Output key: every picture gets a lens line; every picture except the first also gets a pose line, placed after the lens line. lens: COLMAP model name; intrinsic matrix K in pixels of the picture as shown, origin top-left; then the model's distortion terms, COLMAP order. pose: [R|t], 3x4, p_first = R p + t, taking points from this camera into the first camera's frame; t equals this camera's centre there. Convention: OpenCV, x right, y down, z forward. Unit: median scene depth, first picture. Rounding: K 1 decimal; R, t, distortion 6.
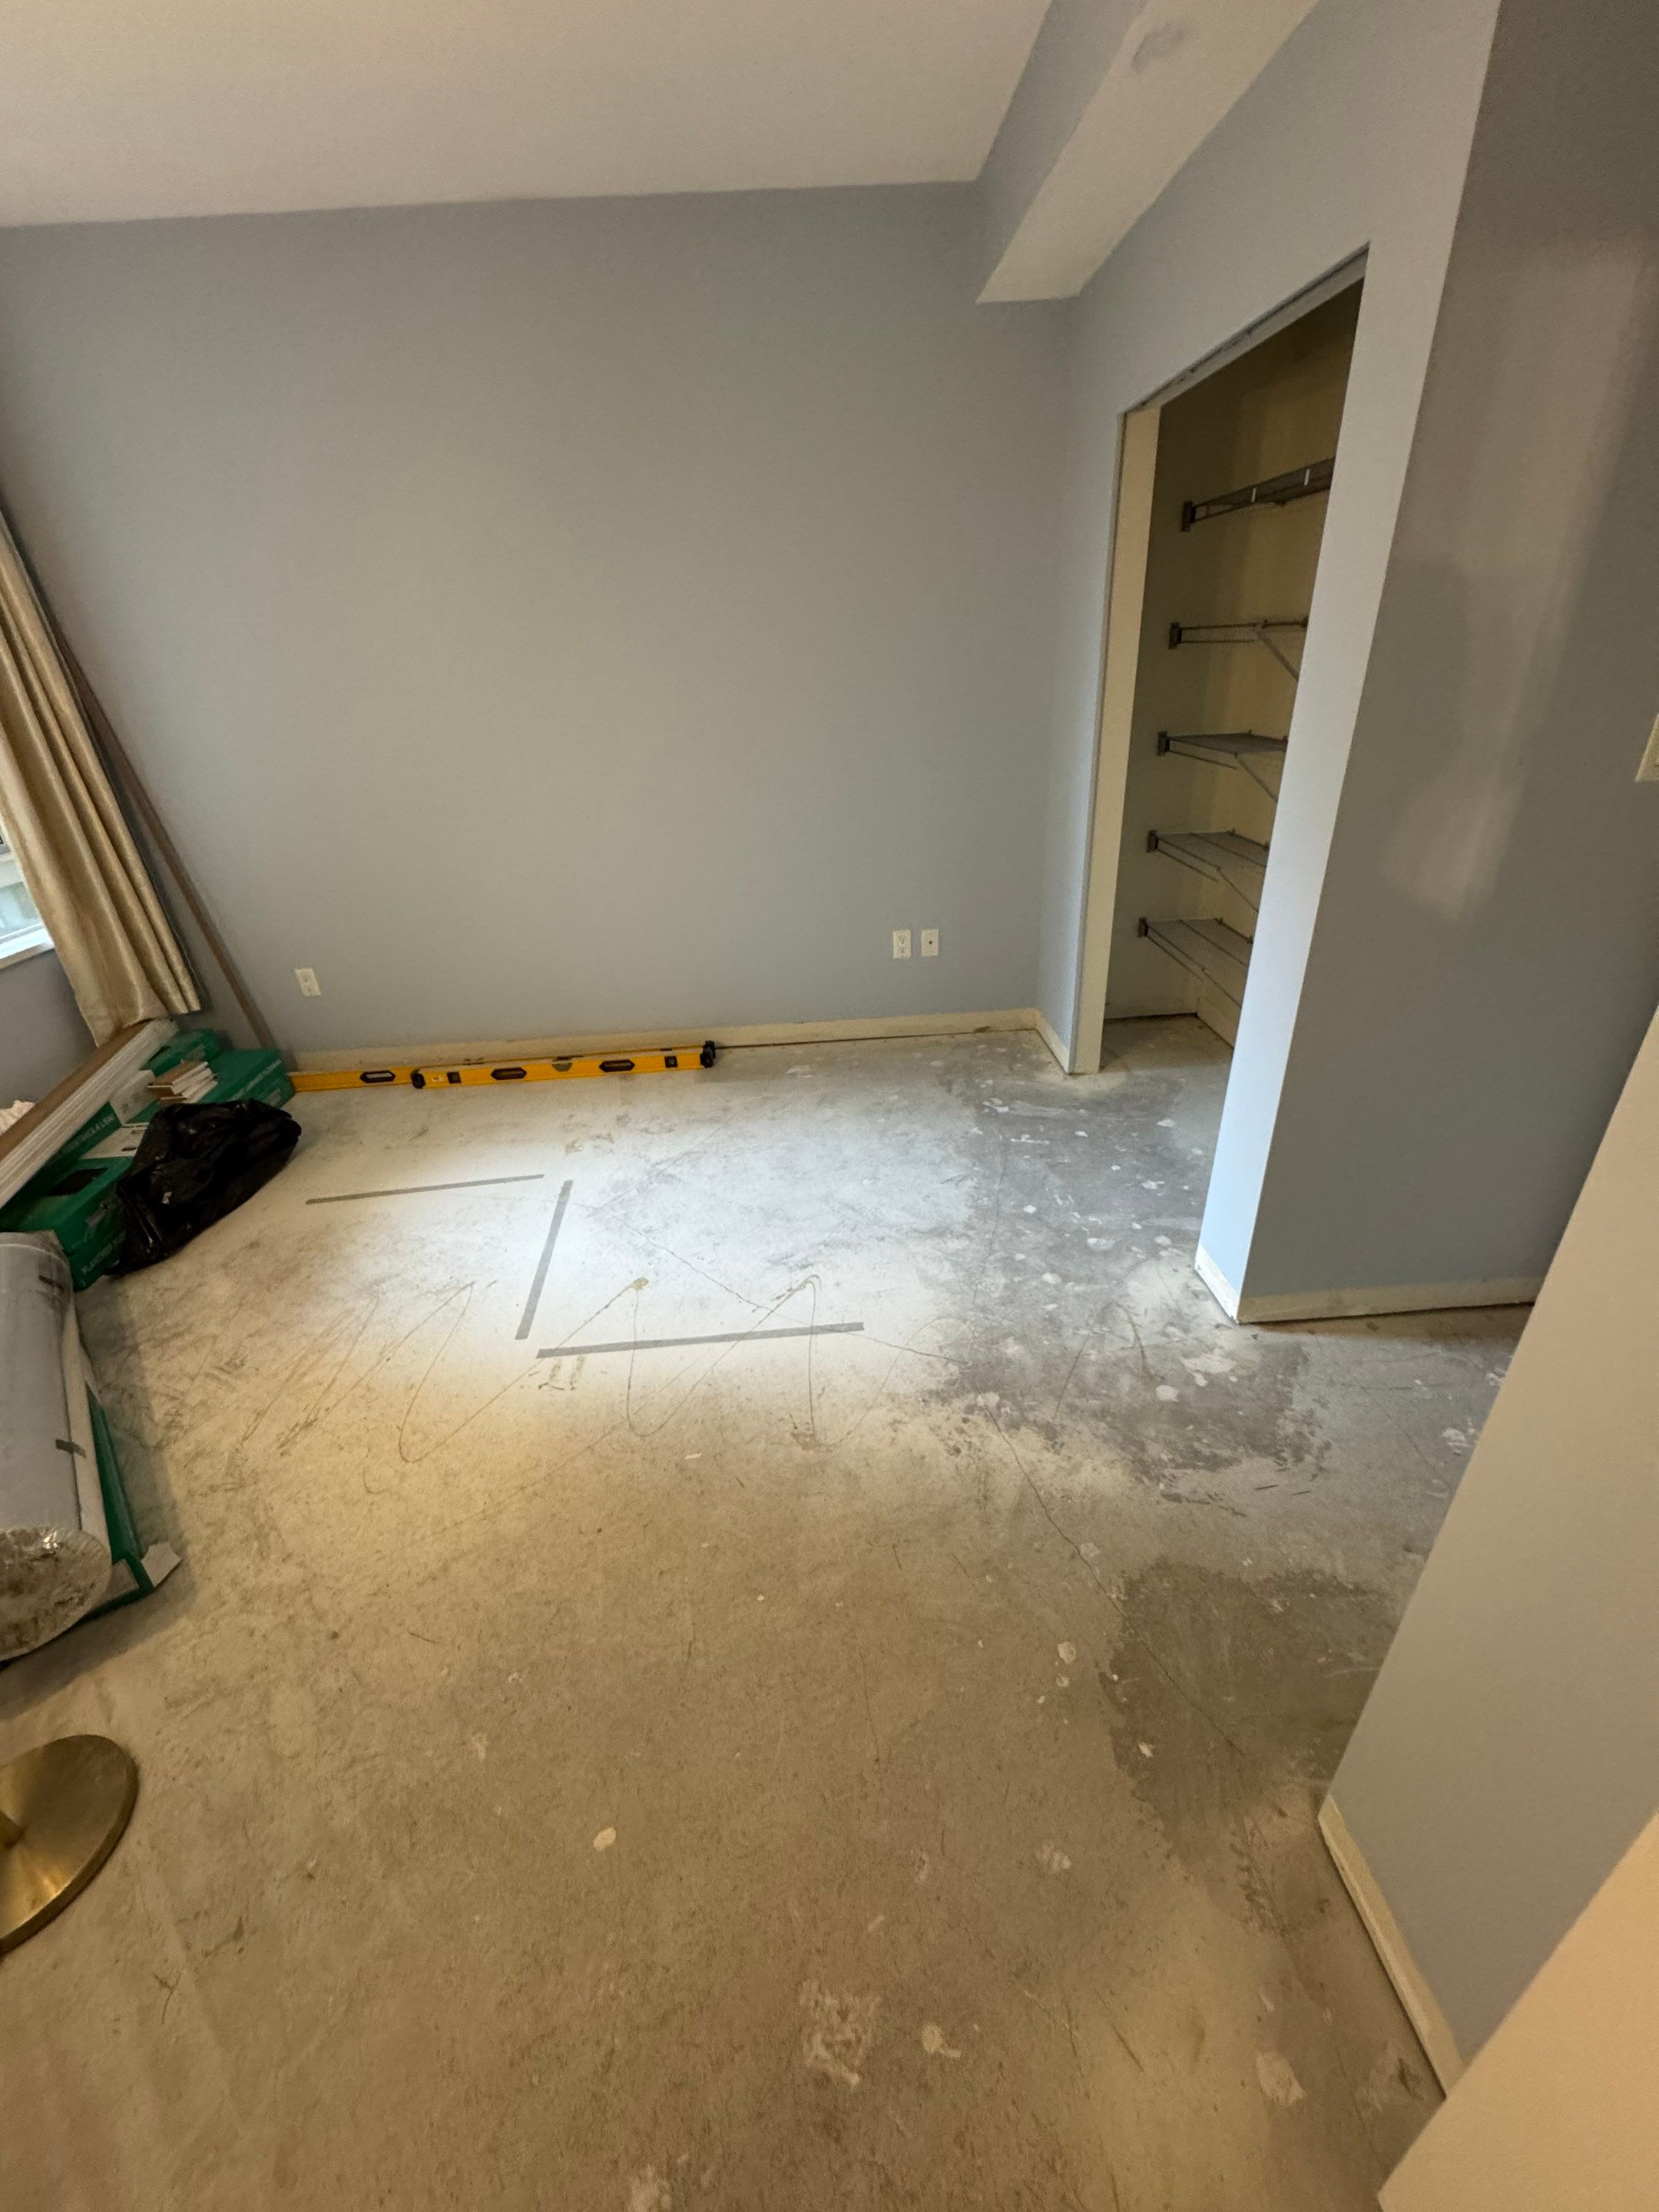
lens RADIAL K [[884.5, 0, 831.9], [0, 884.5, 1105.9], [0, 0, 1]] dist [-0.003331, 0.000549]
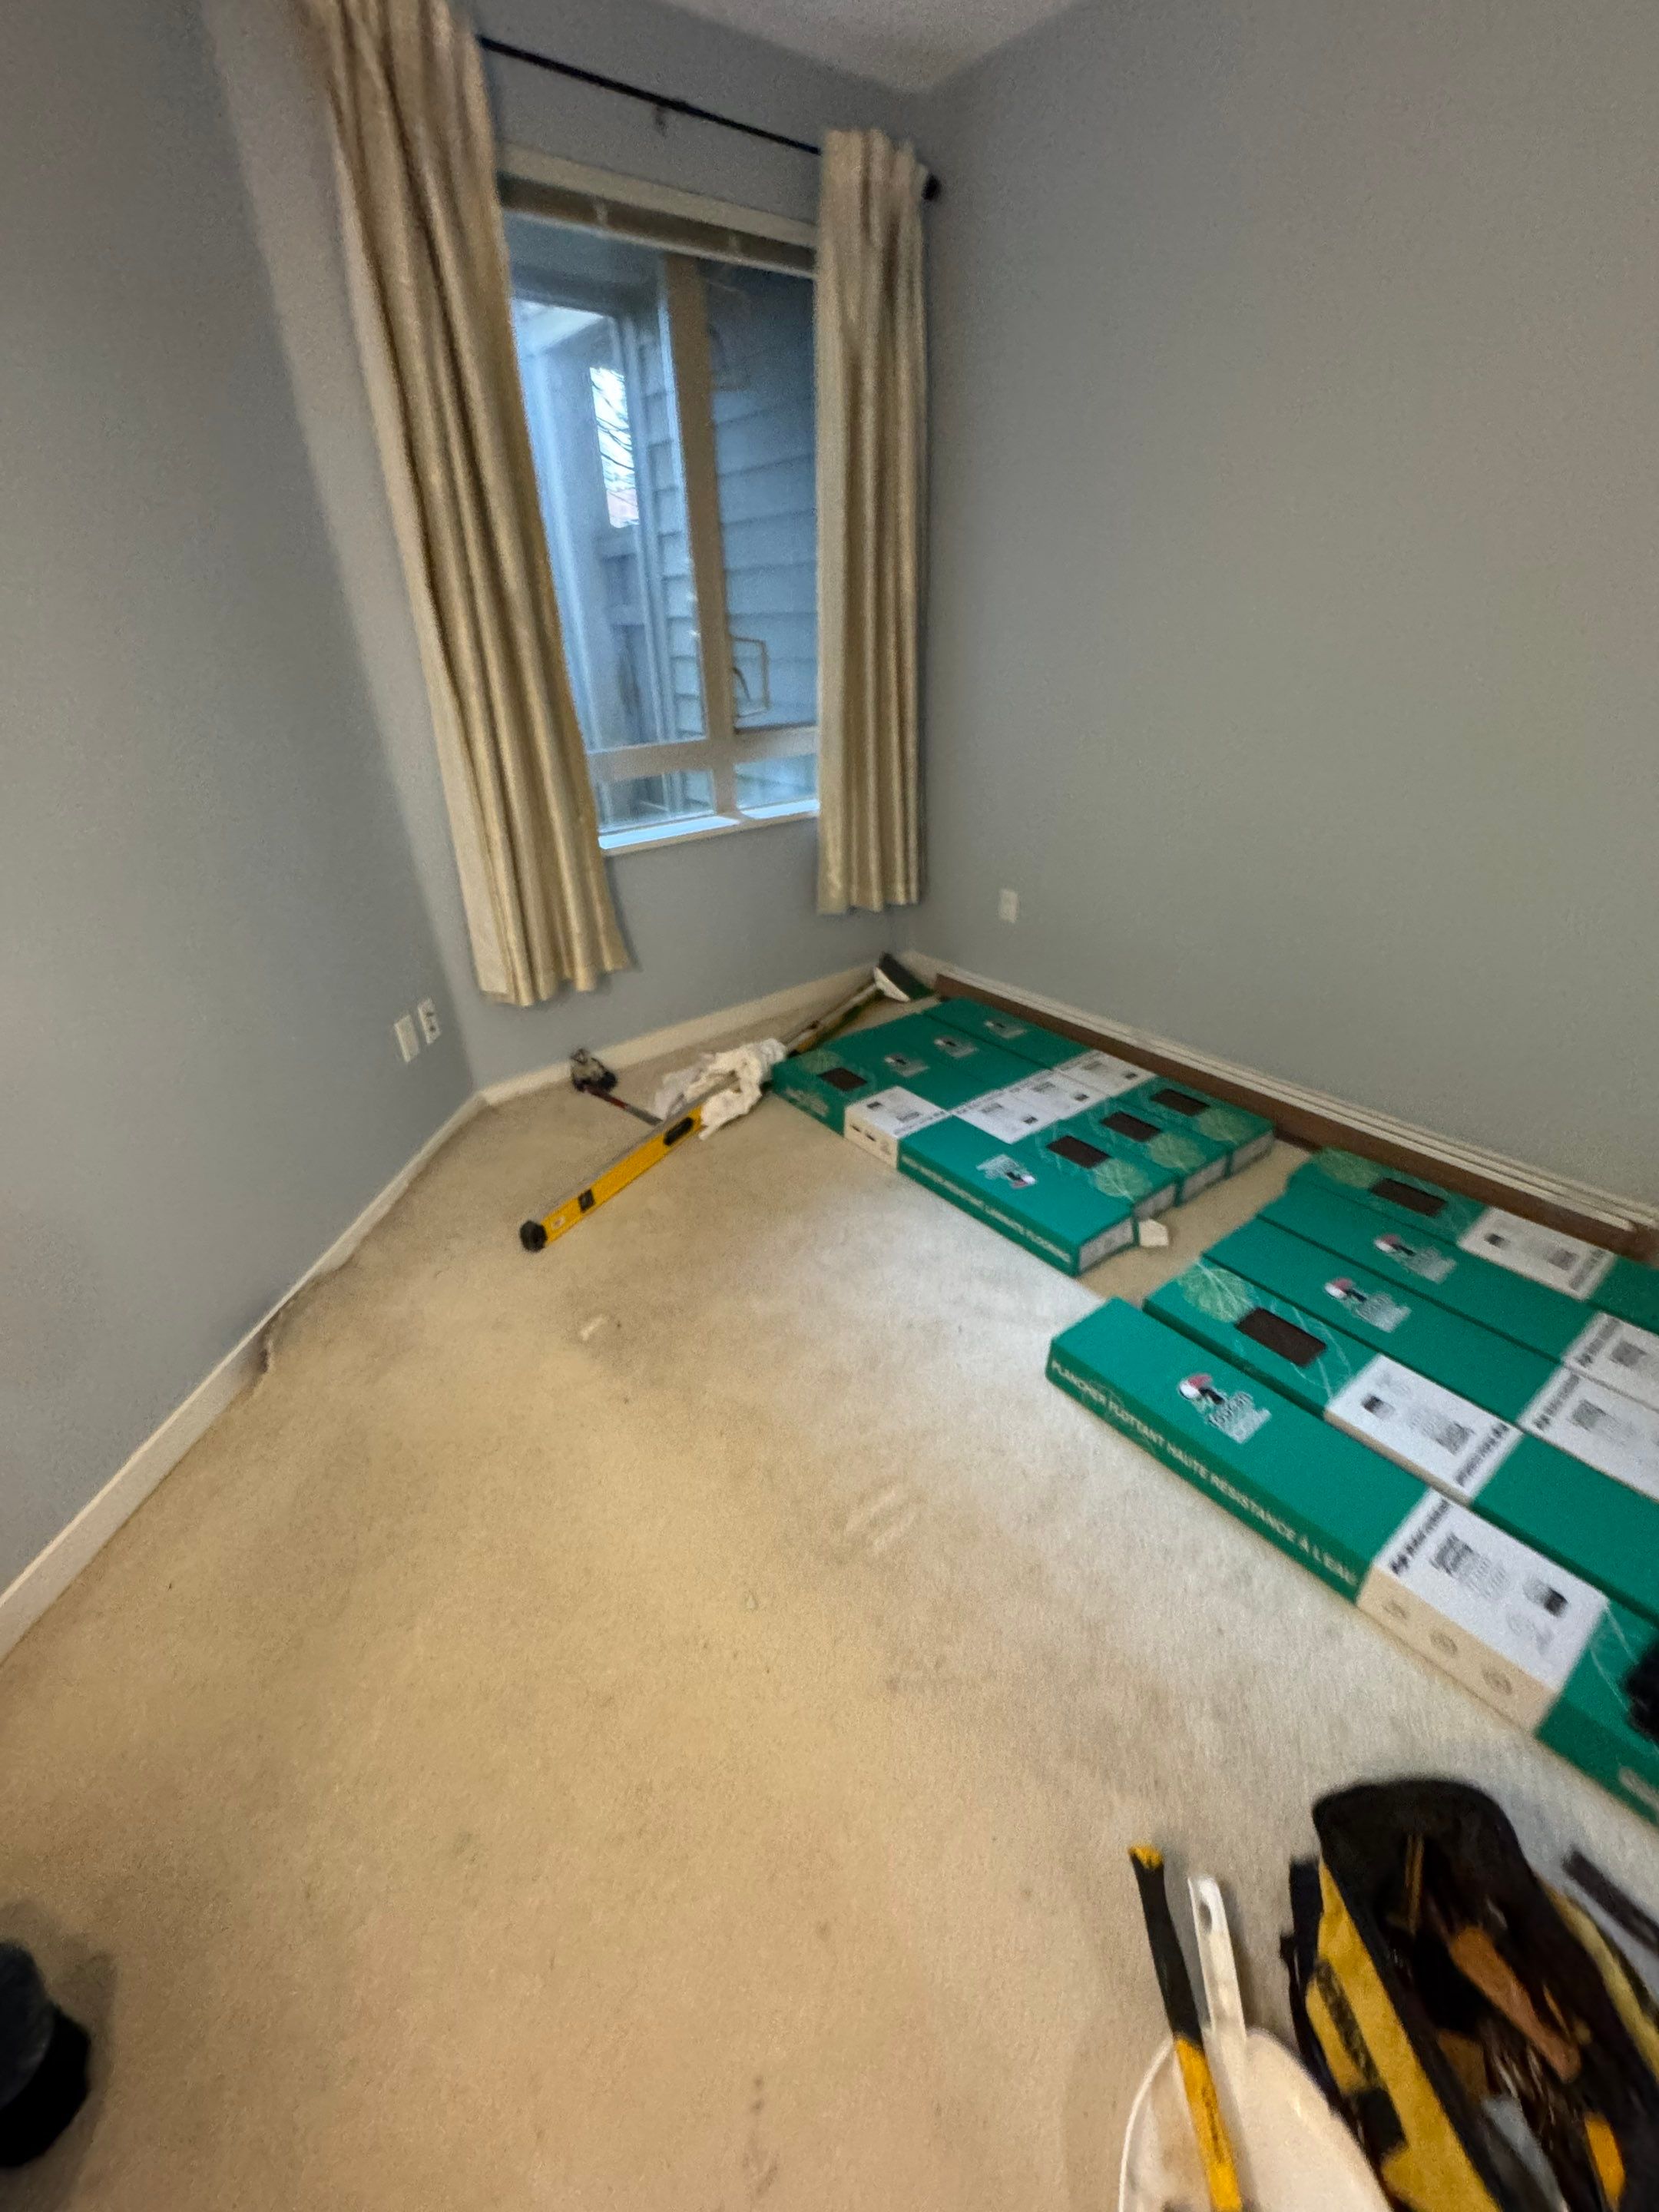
lens RADIAL K [[884.5, 0, 828.9], [0, 884.5, 1102.6], [0, 0, 1]] dist [-0.003331, 0.000549]
pose [[0.602440, 0.419878, -0.678799, 0.017340], [-0.368292, 0.900735, 0.230297, -0.158255], [0.708115, 0.111256, 0.697277, 0.387976]]
